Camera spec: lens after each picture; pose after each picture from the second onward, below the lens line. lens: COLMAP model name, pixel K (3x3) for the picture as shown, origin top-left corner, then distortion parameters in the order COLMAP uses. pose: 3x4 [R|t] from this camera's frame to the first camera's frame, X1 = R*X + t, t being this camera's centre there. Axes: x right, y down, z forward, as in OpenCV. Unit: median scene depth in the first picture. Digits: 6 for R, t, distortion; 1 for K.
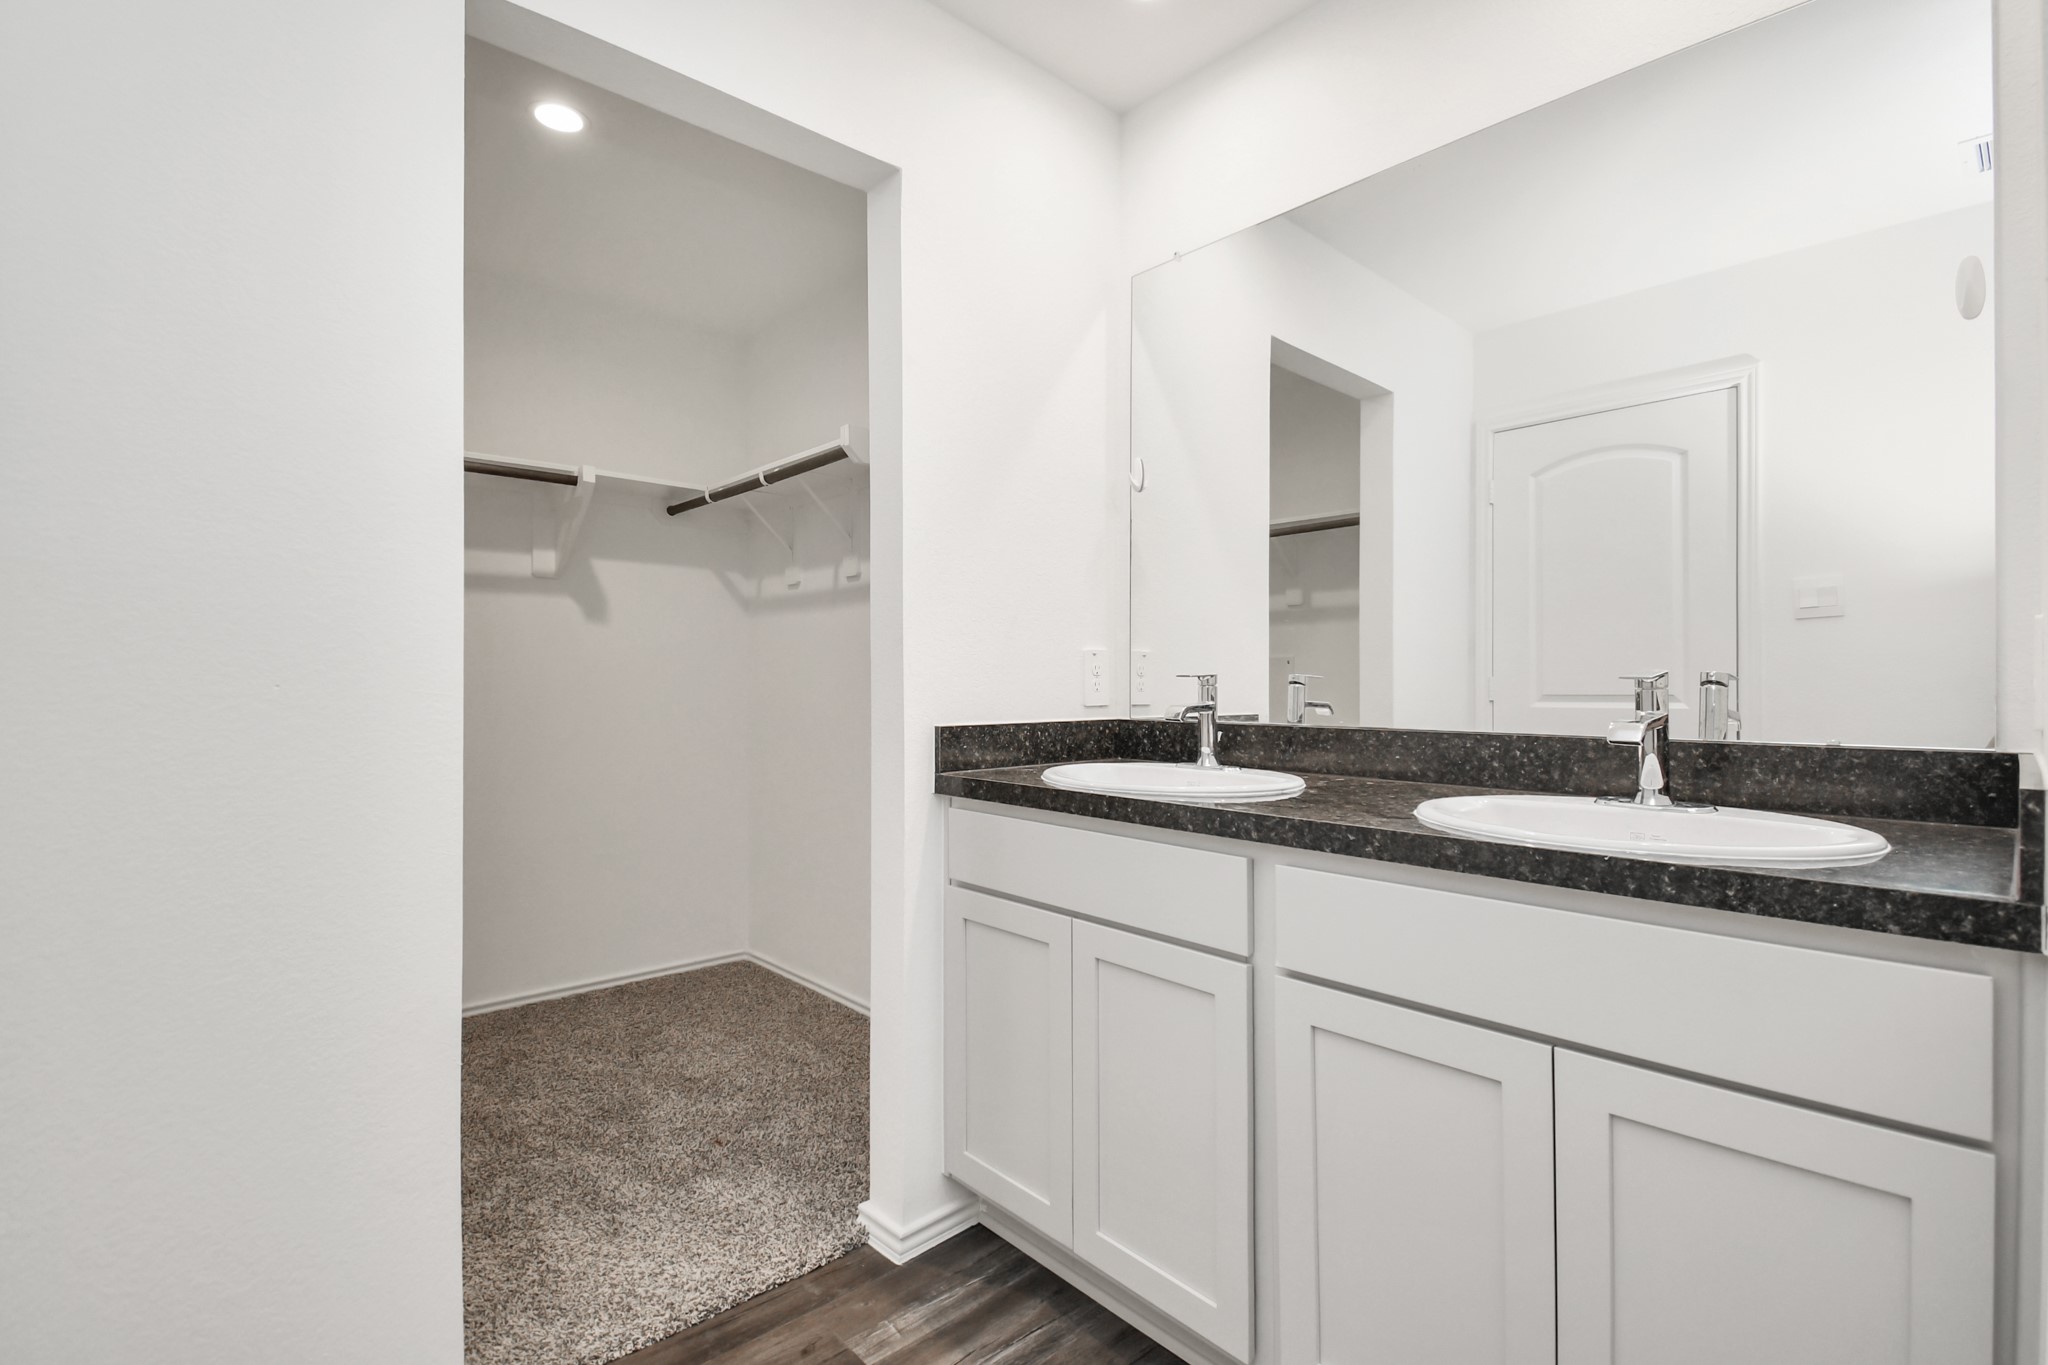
lens RADIAL K [[928.1, 0, 1034.5], [0, 928.1, 683.0], [0, 0, 1]] dist [0.005032, -0.006927]
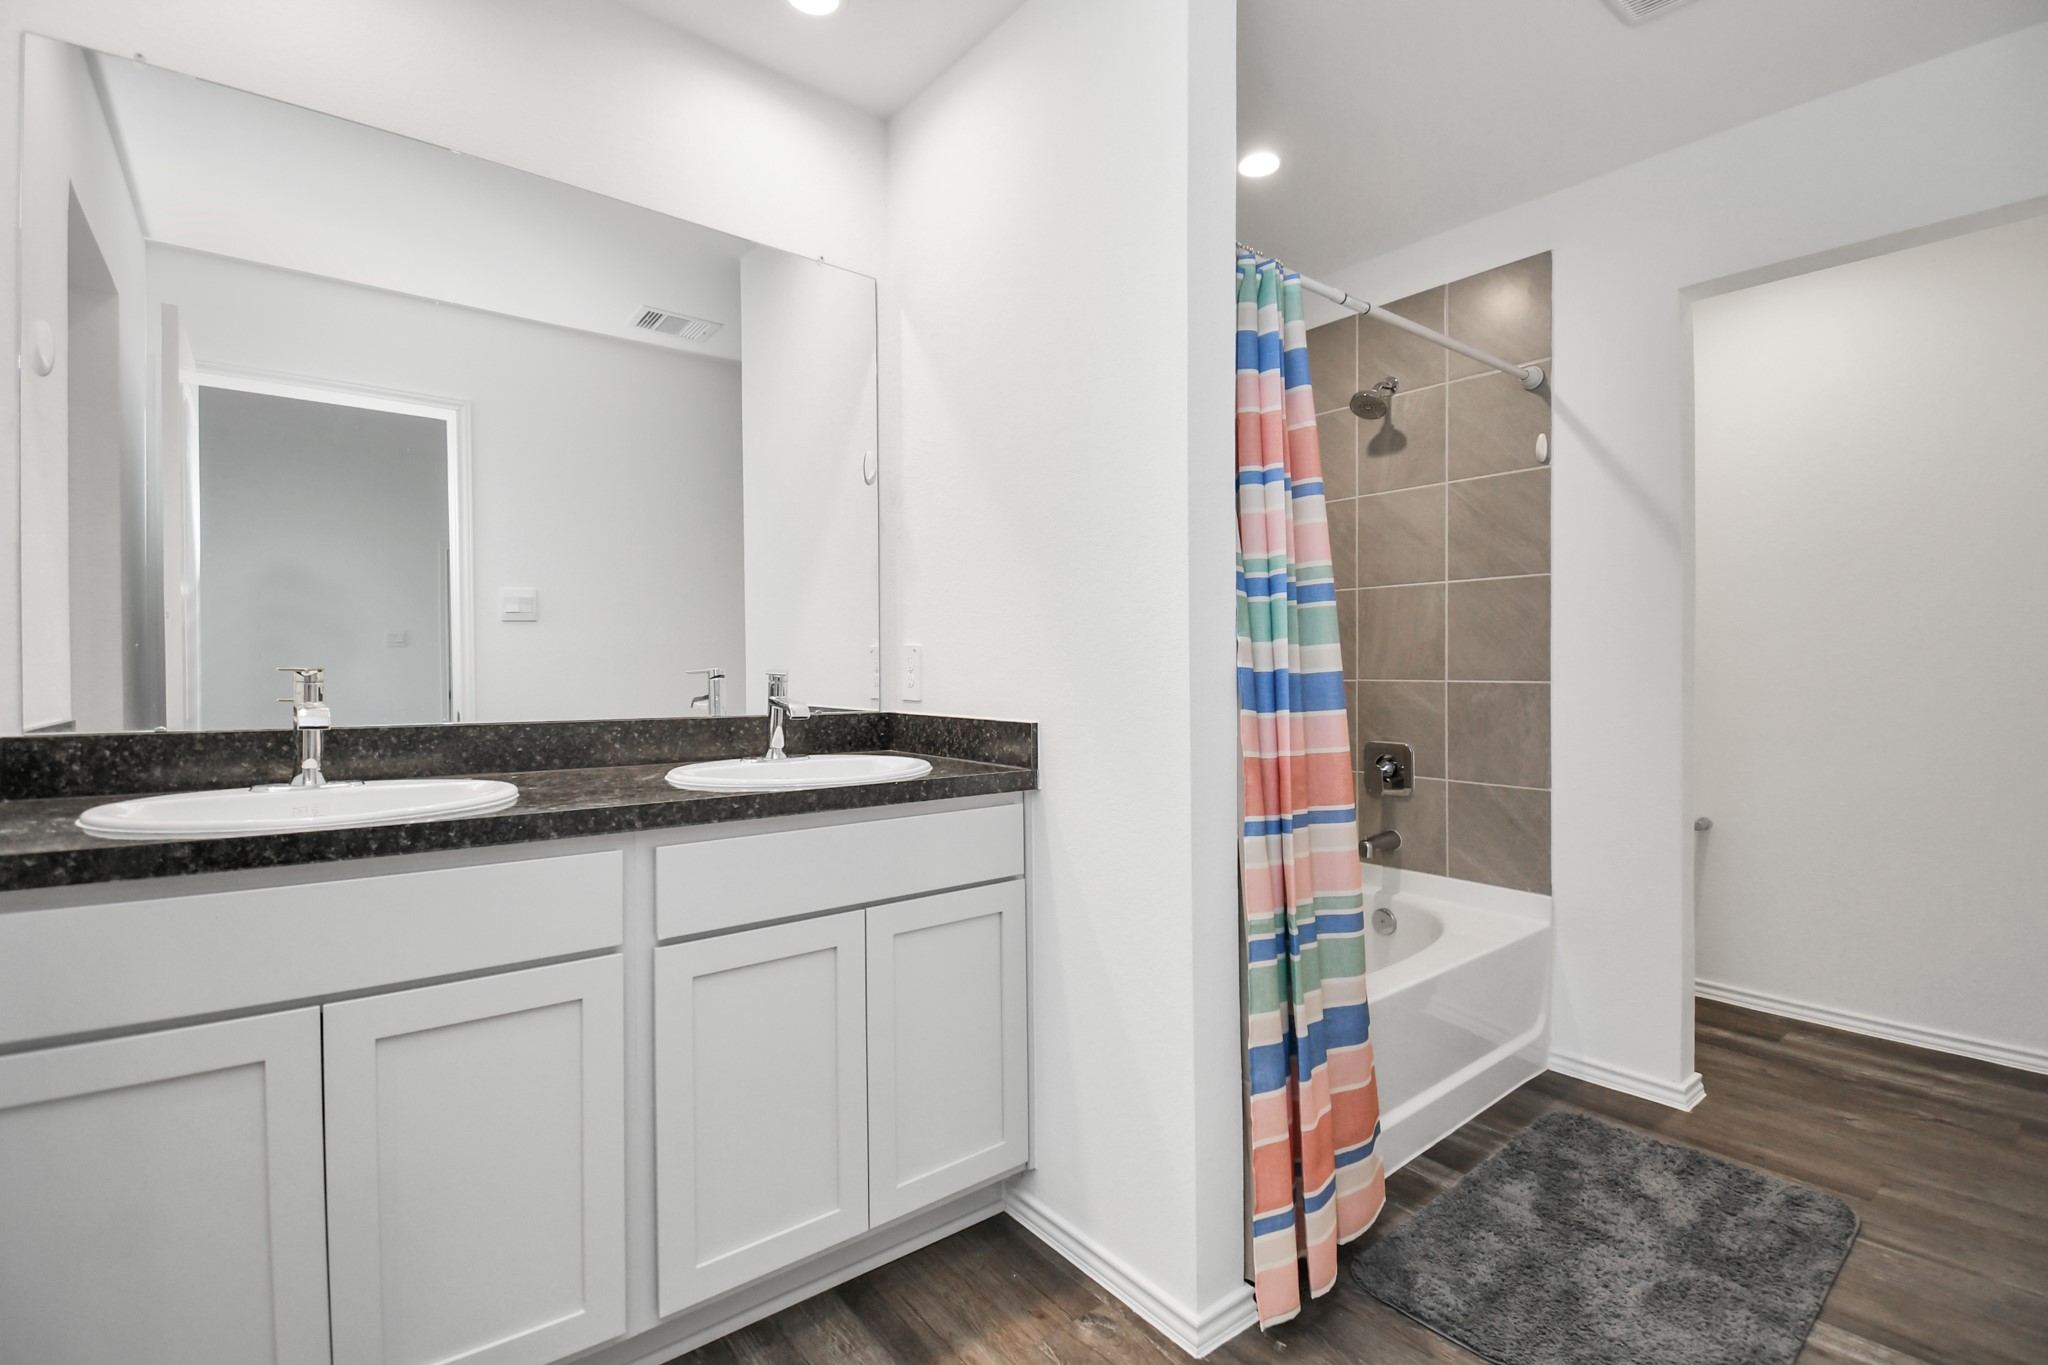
lens RADIAL K [[928.1, 0, 1019.8], [0, 928.1, 662.7], [0, 0, 1]] dist [0.005032, -0.006927]
pose [[0.056690, 0.006875, 0.998368, -0.665807], [-0.009591, 0.999934, -0.006342, -0.017204], [-0.998346, -0.009216, 0.056753, 0.407076]]
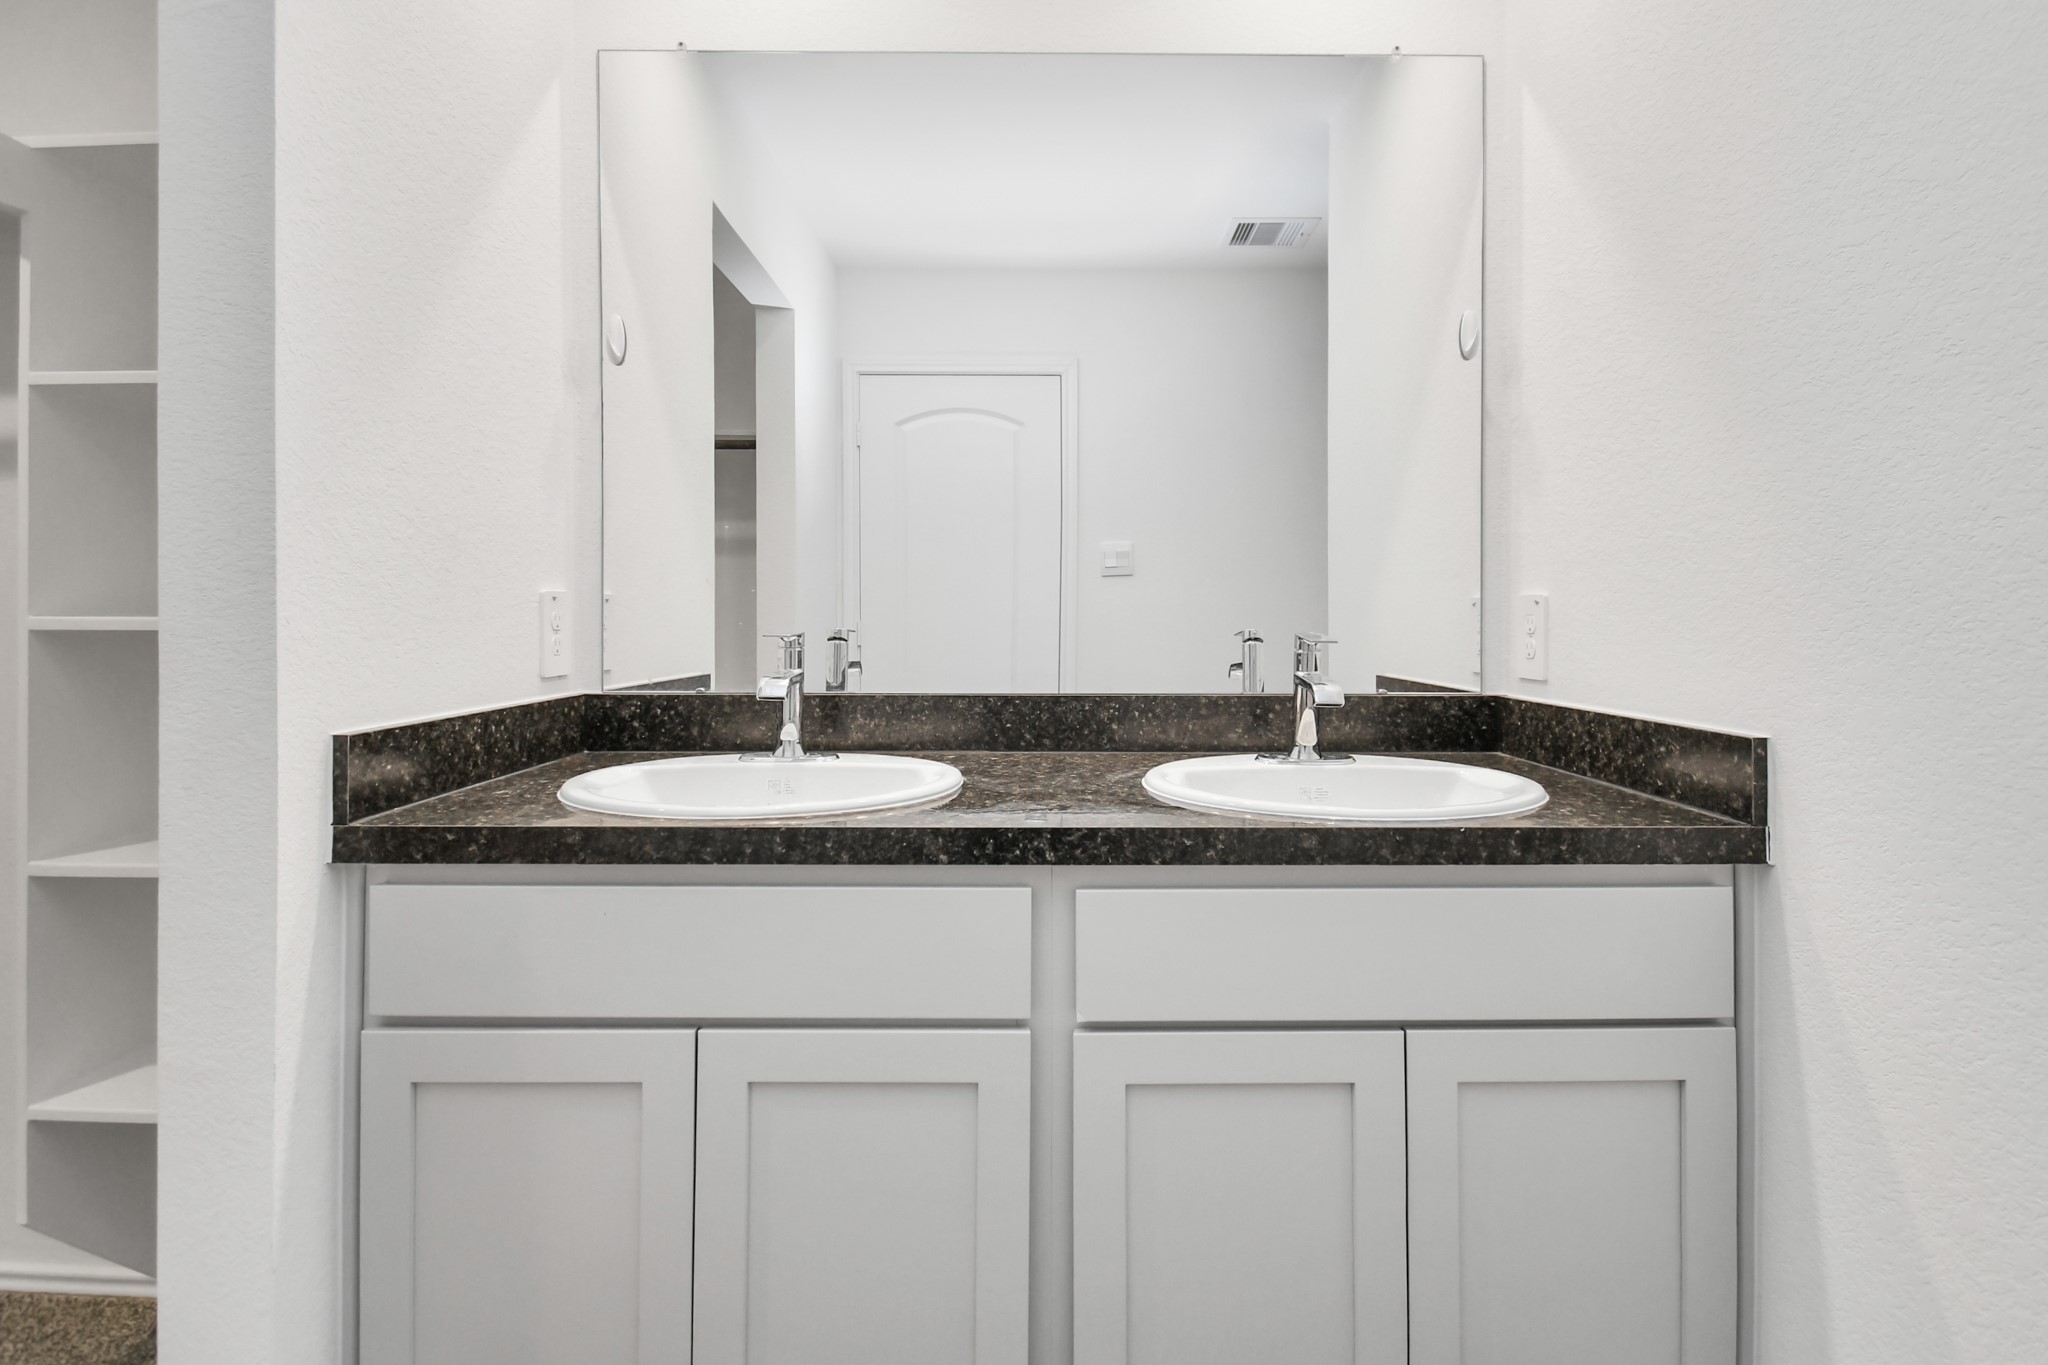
lens RADIAL K [[928.1, 0, 1057.2], [0, 928.1, 630.7], [0, 0, 1]] dist [0.005032, -0.006927]
pose [[0.655041, -0.010474, 0.755521, -0.273155], [-0.004696, 0.999828, 0.017933, -0.029351], [-0.755579, -0.015295, 0.654879, 0.404645]]
